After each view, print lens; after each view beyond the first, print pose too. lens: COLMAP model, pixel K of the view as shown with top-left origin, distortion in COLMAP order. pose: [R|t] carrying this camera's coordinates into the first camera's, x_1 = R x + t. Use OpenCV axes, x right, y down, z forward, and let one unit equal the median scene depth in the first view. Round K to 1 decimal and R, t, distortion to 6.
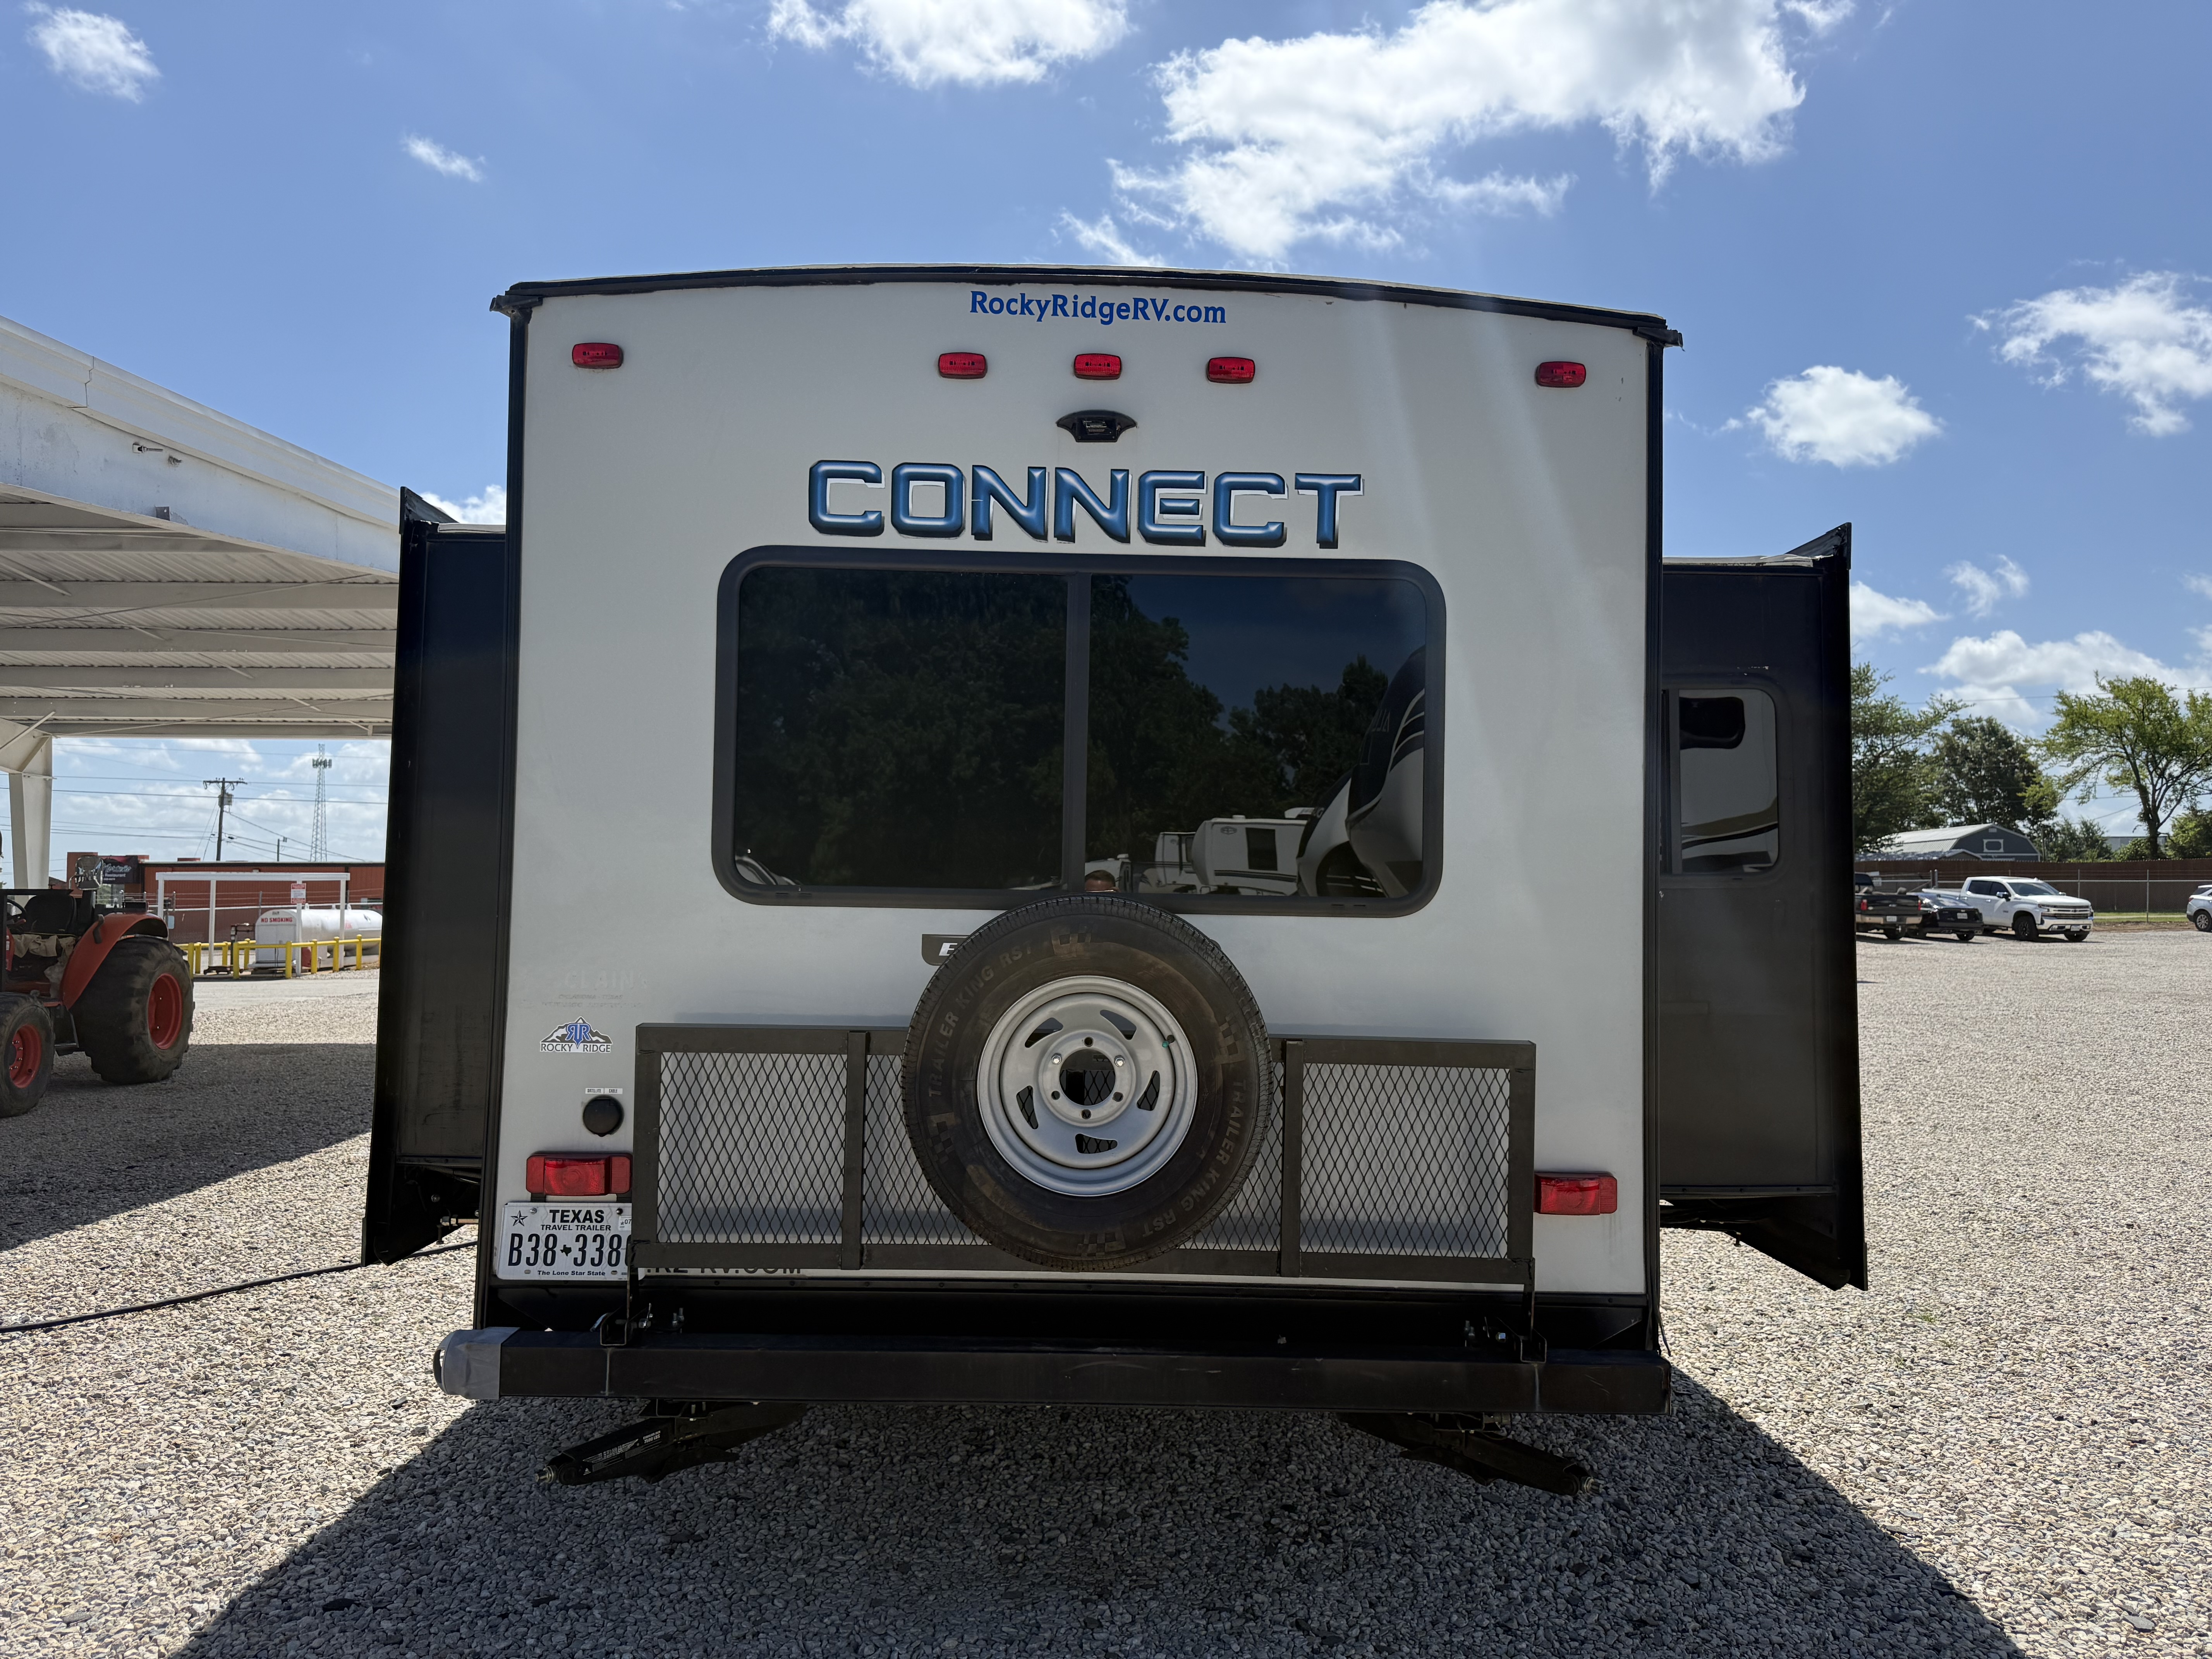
lens RADIAL K [[1565.5, 0, 1124.3], [0, 1565.5, 854.4], [0, 0, 1]] dist [0.055592, -0.073573]
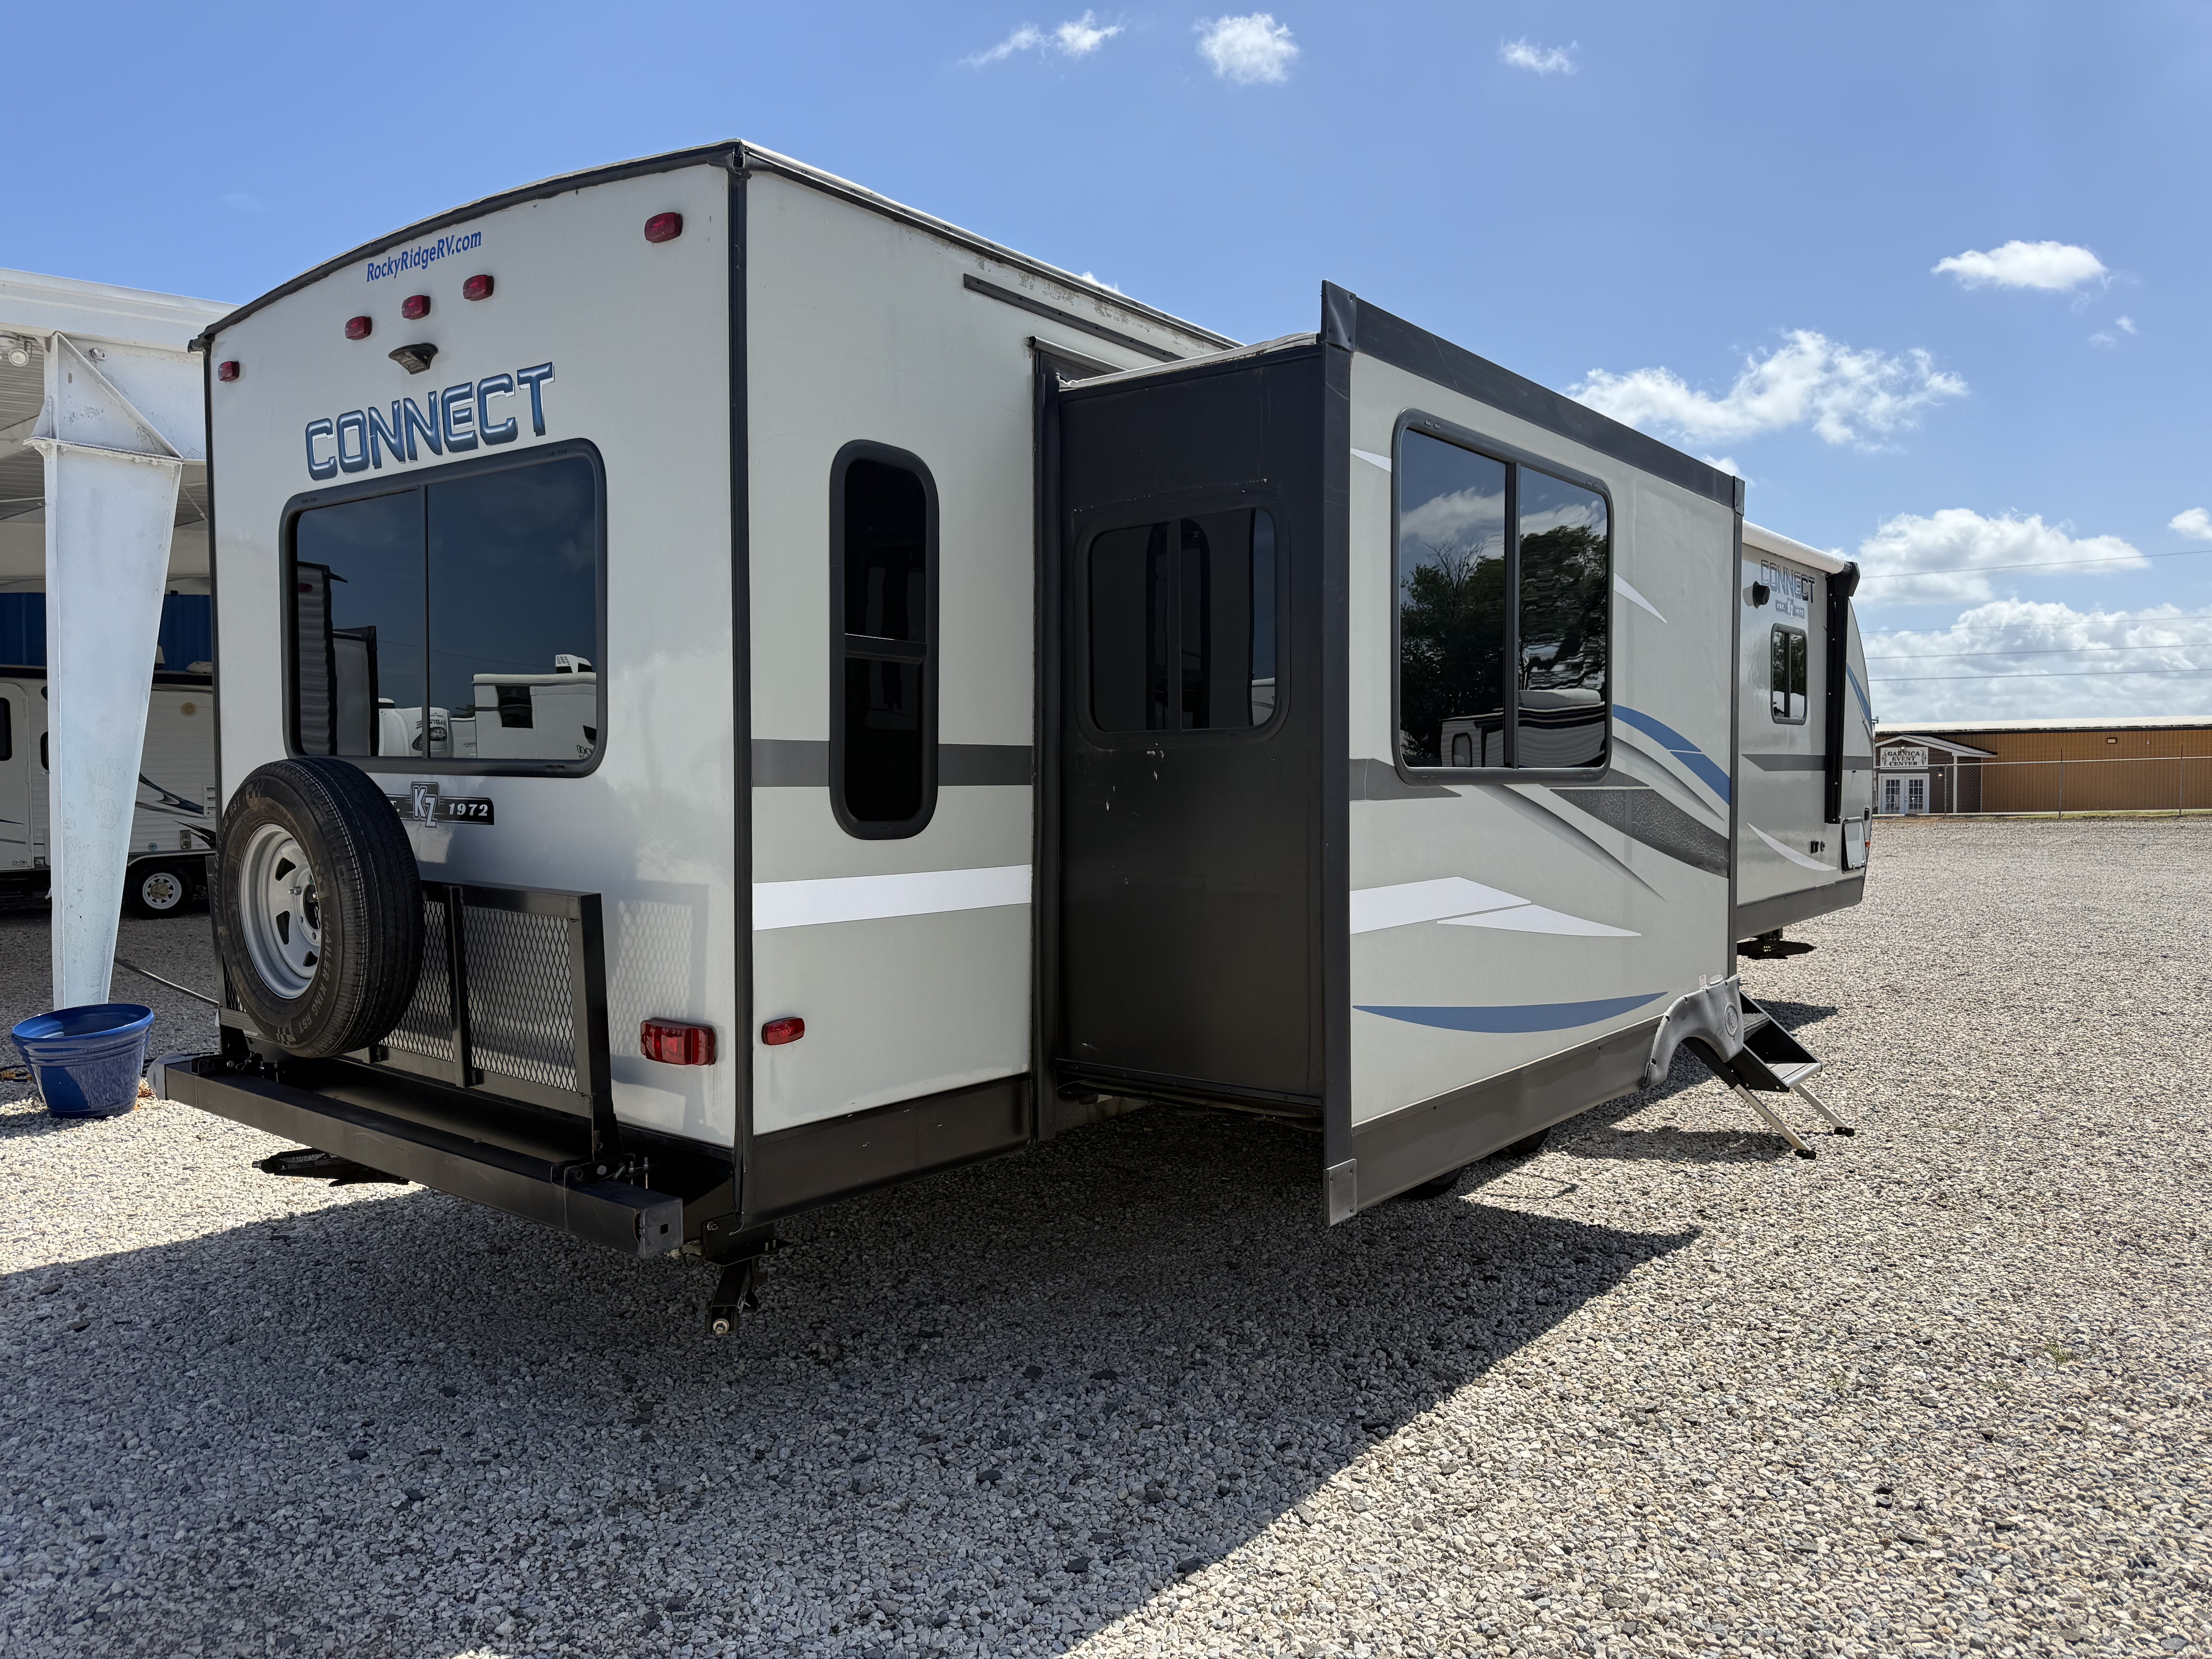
lens RADIAL K [[1565.5, 0, 1100.7], [0, 1565.5, 838.0], [0, 0, 1]] dist [0.055592, -0.073573]
pose [[0.778130, 0.019156, -0.627811, 1.128619], [0.021188, 0.998165, 0.056717, 0.030495], [0.627745, -0.057436, 0.776297, 0.377986]]
